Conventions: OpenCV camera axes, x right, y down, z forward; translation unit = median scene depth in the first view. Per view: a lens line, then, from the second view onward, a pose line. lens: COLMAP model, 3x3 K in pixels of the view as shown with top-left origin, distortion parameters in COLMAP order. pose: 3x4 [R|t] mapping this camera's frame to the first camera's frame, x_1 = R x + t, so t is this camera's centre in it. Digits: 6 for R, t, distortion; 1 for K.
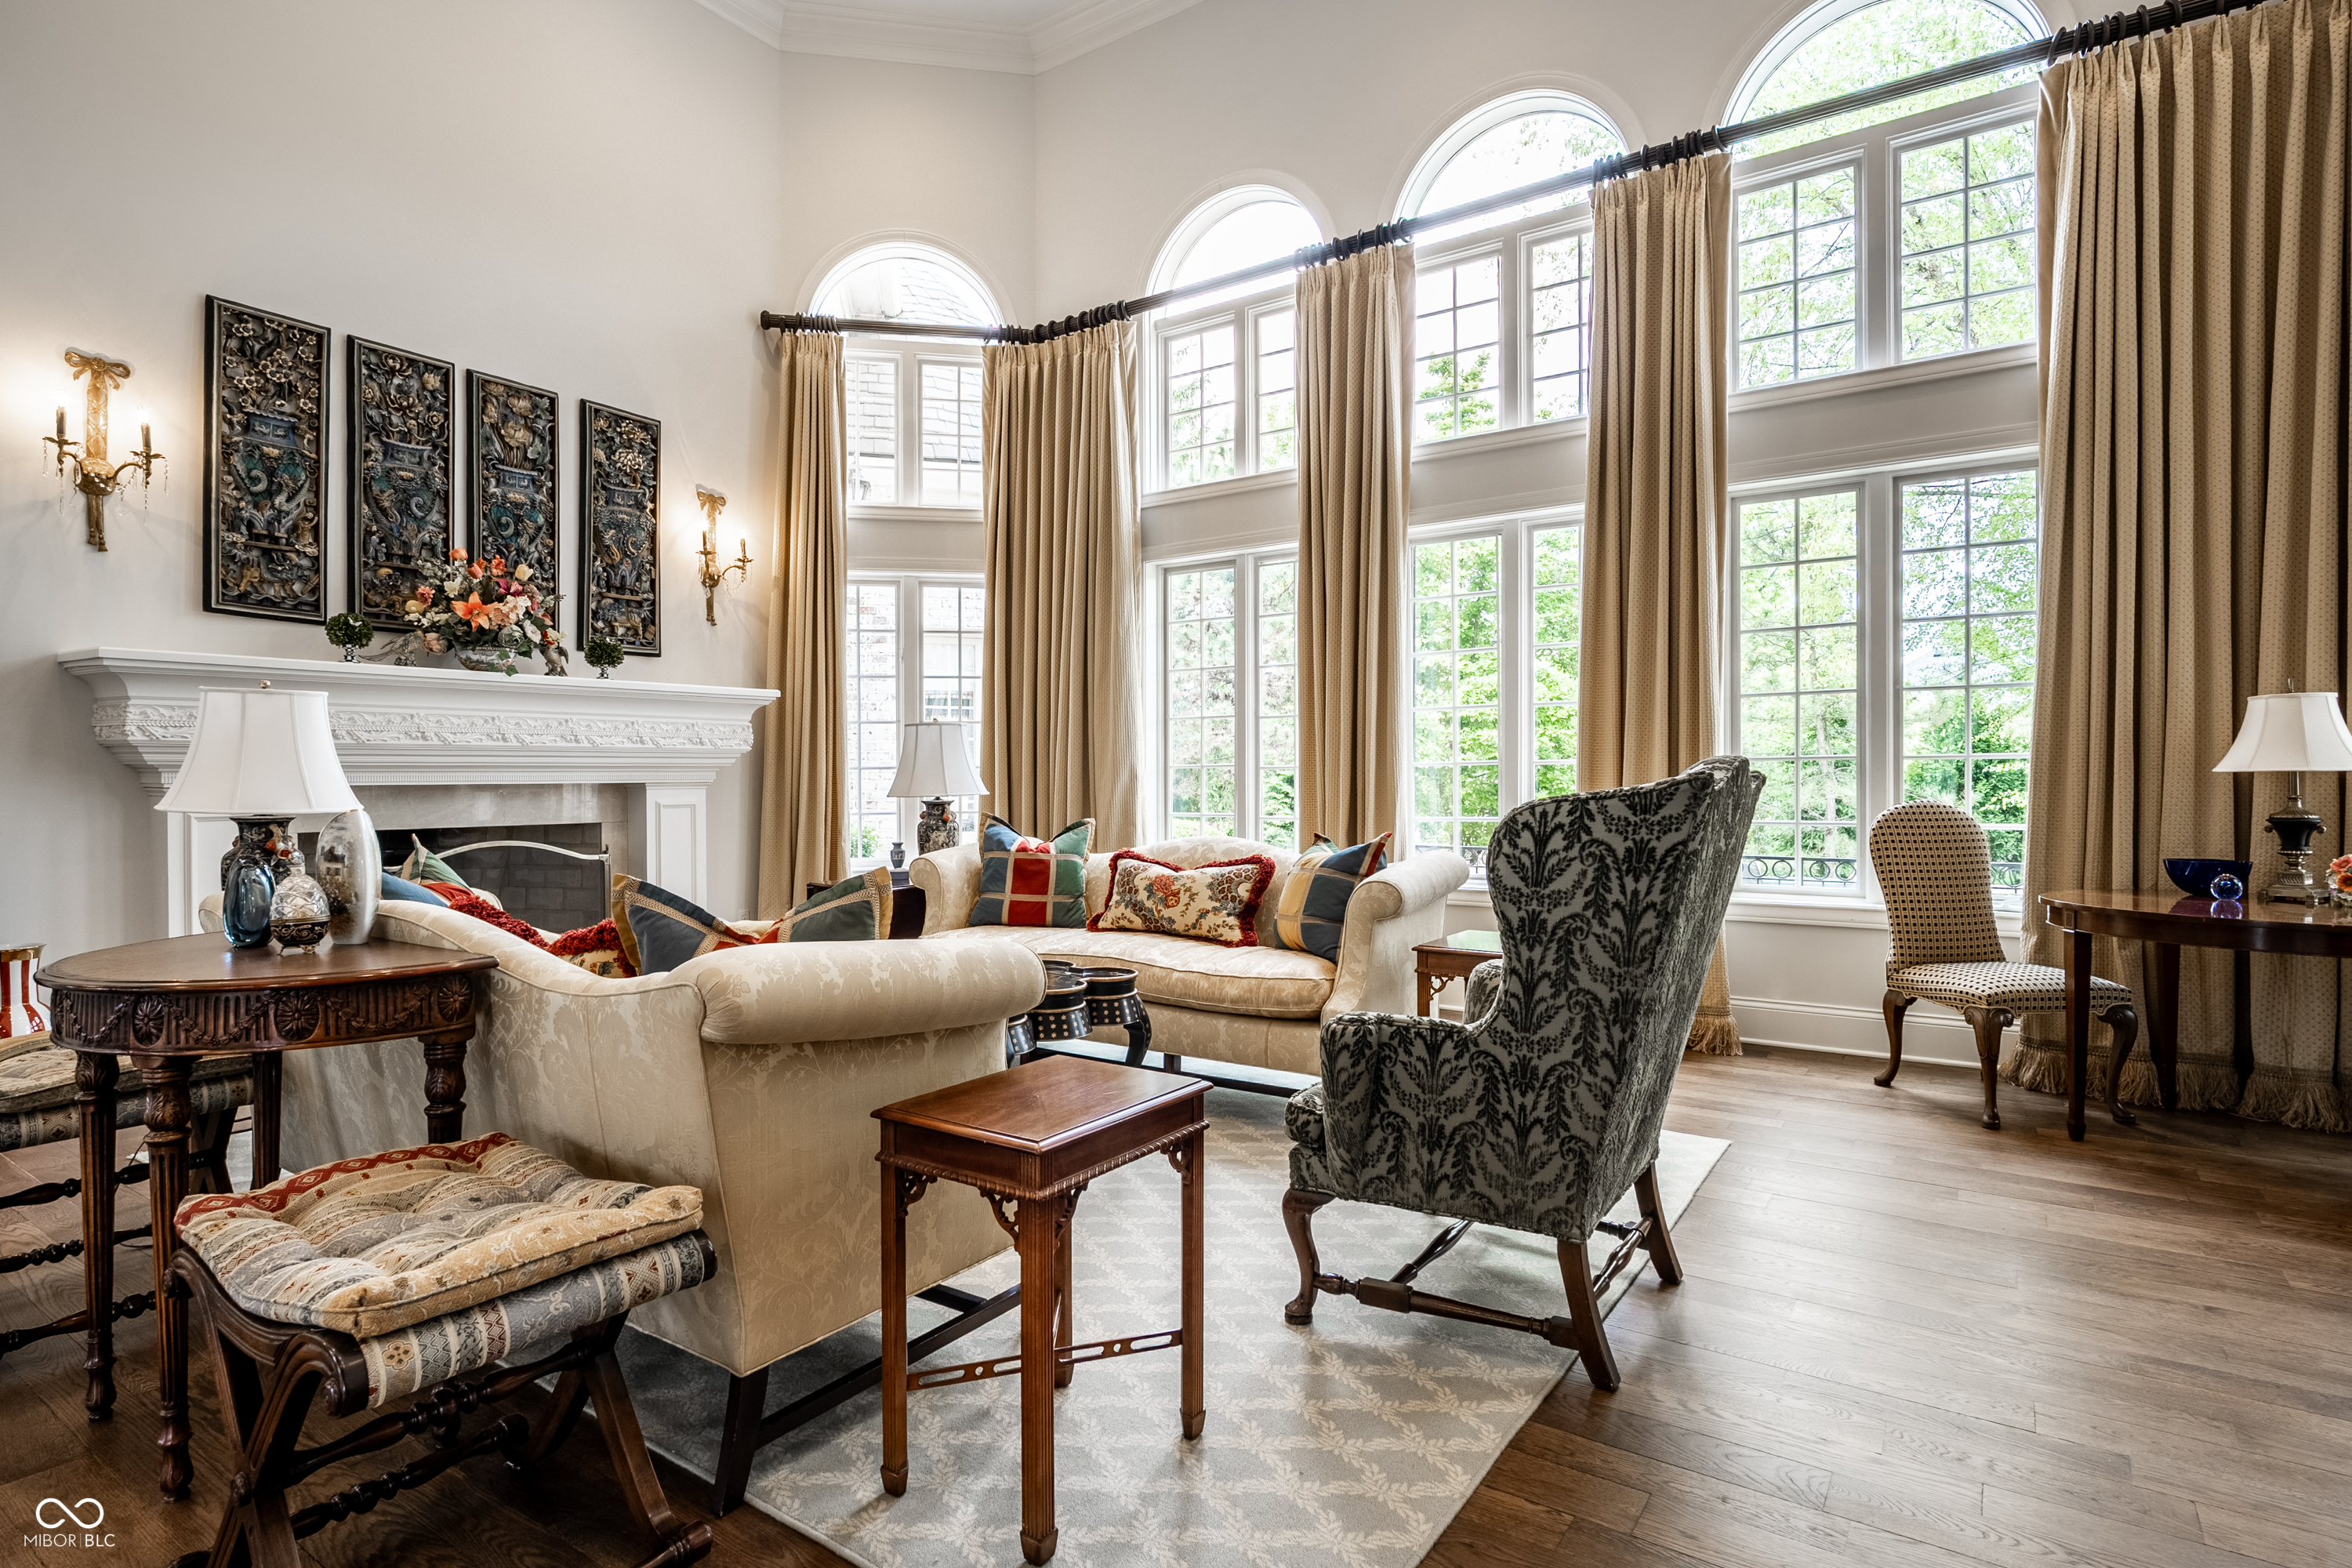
lens RADIAL K [[1183.6, 0, 1176.0], [0, 1183.6, 784.0], [0, 0, 1]] dist [-0.000518, 0.000653]
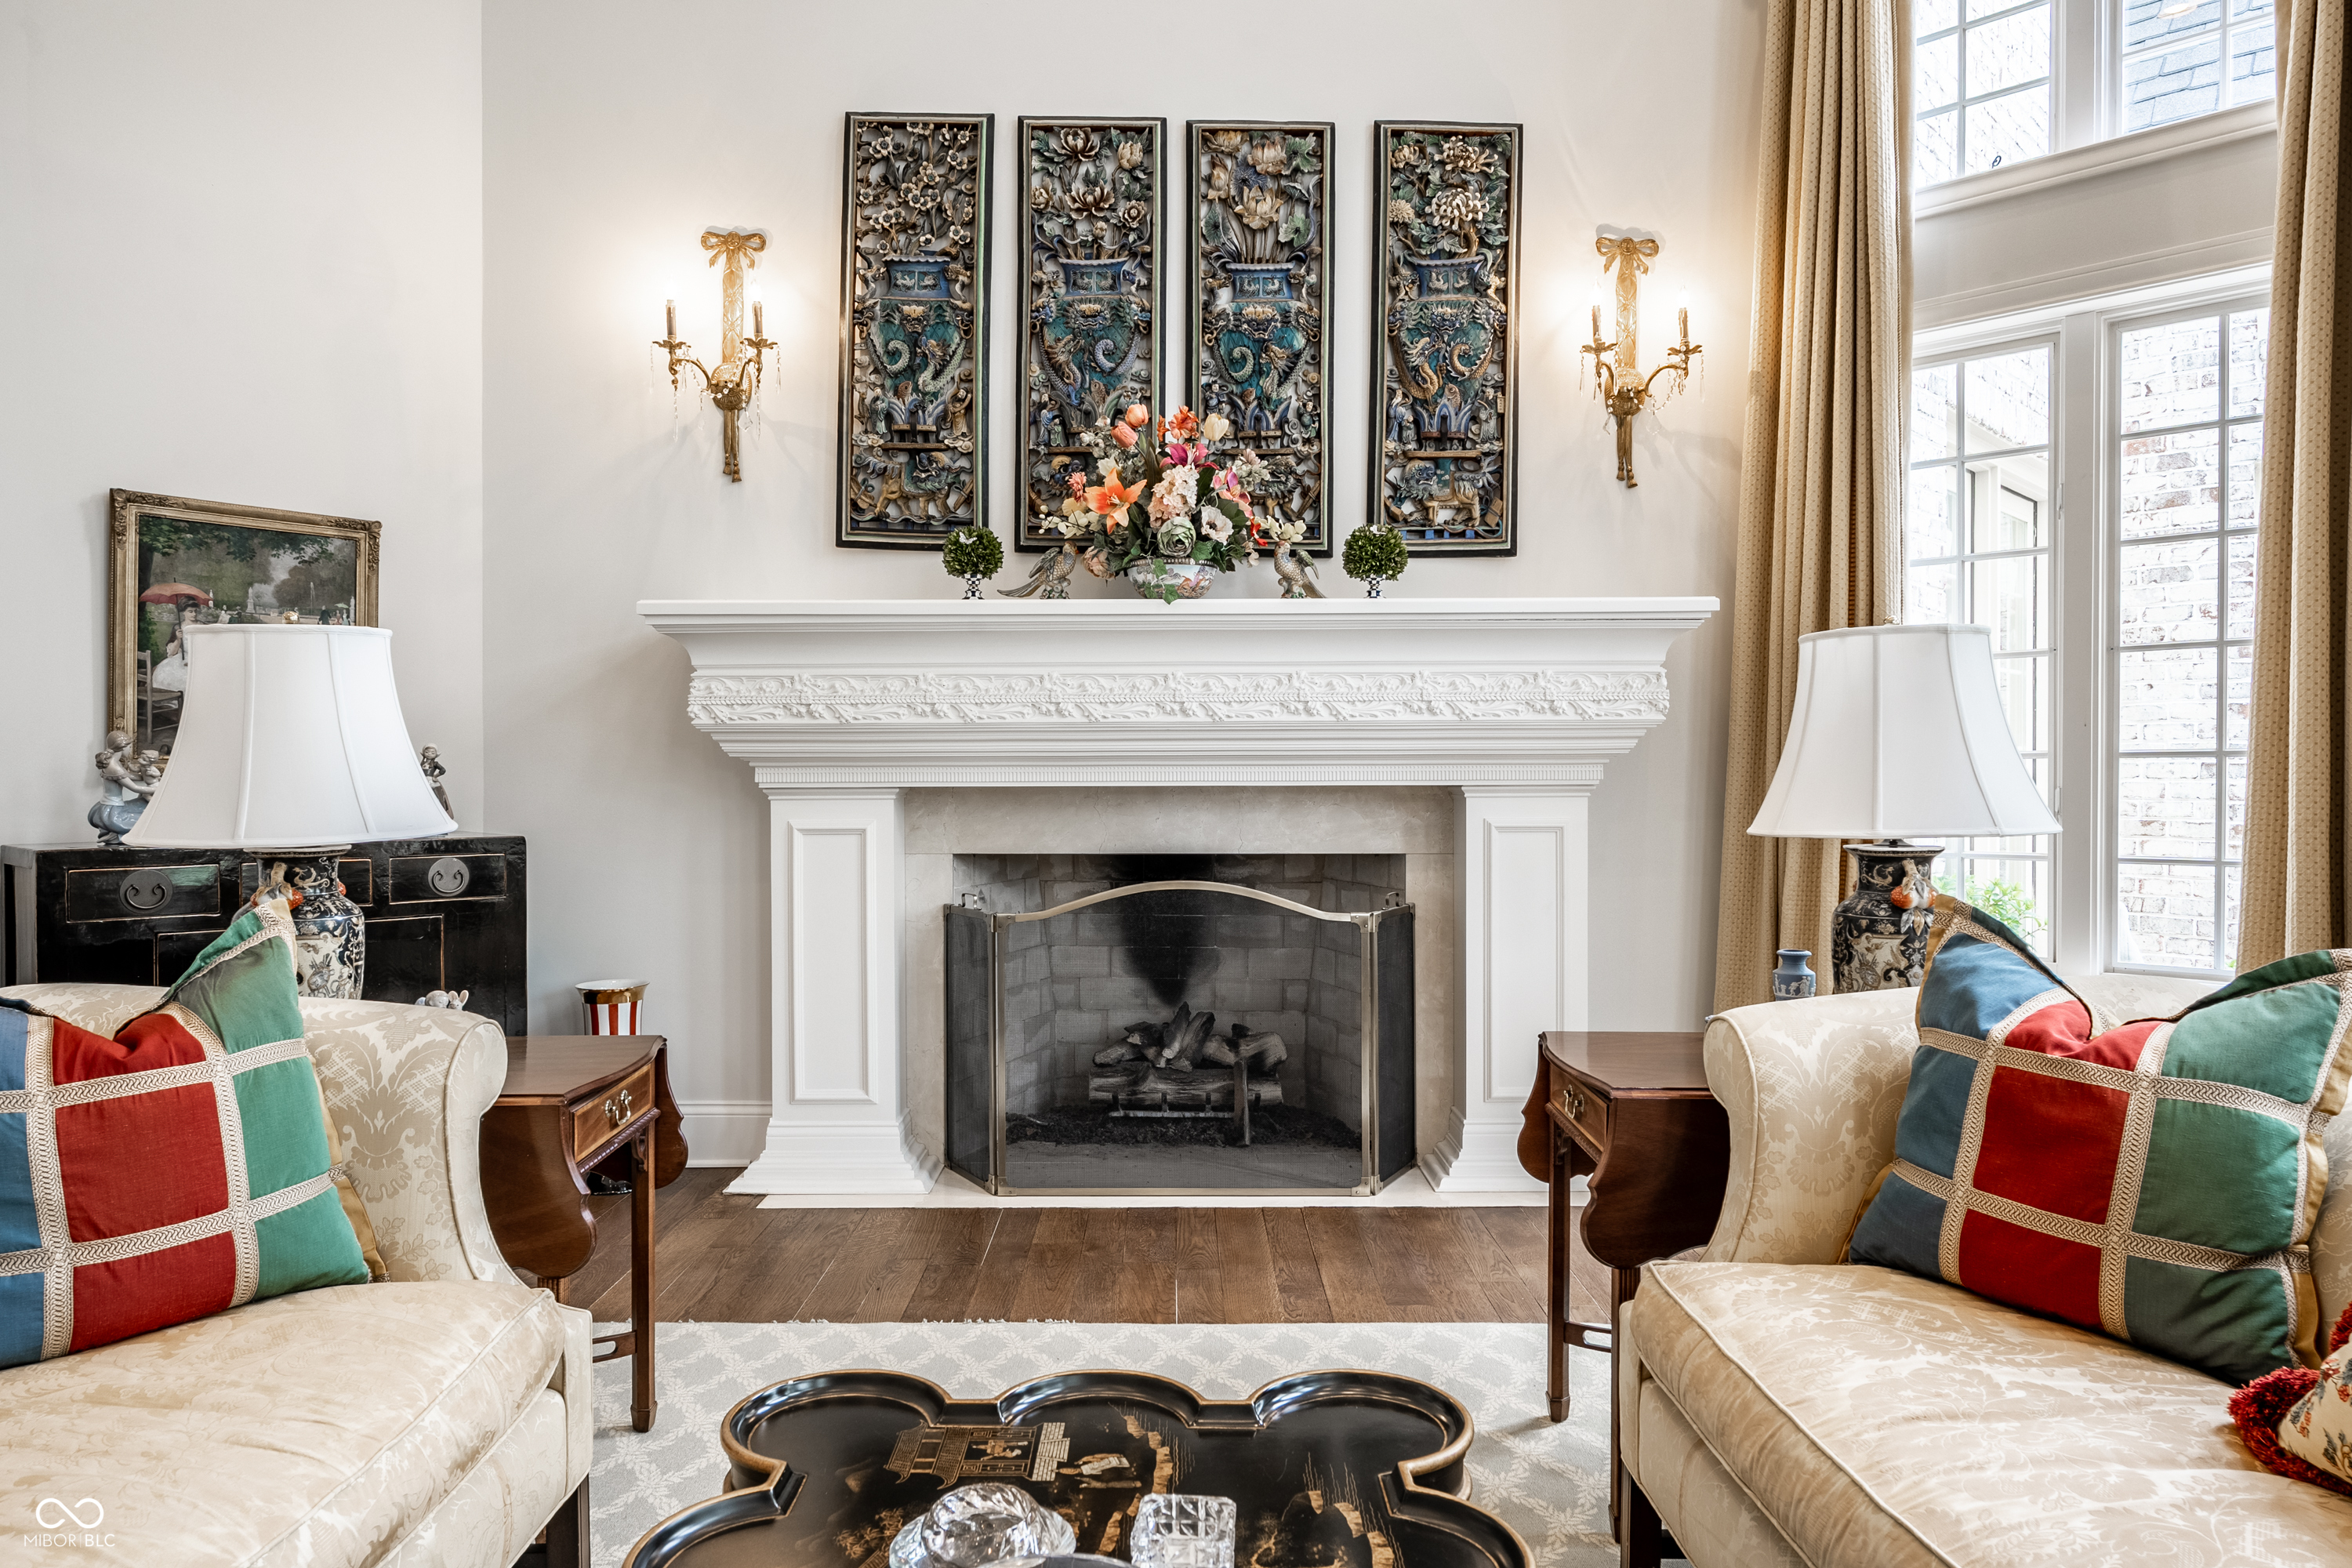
lens RADIAL K [[1477.3, 0, 1170.3], [0, 1477.3, 783.0], [0, 0, 1]] dist [-0.001789, 0.002433]
pose [[0.571732, 0.010377, -0.820375, 0.038095], [-0.006810, 0.999946, 0.007902, -0.007187], [0.820412, 0.001069, 0.571771, 0.531973]]
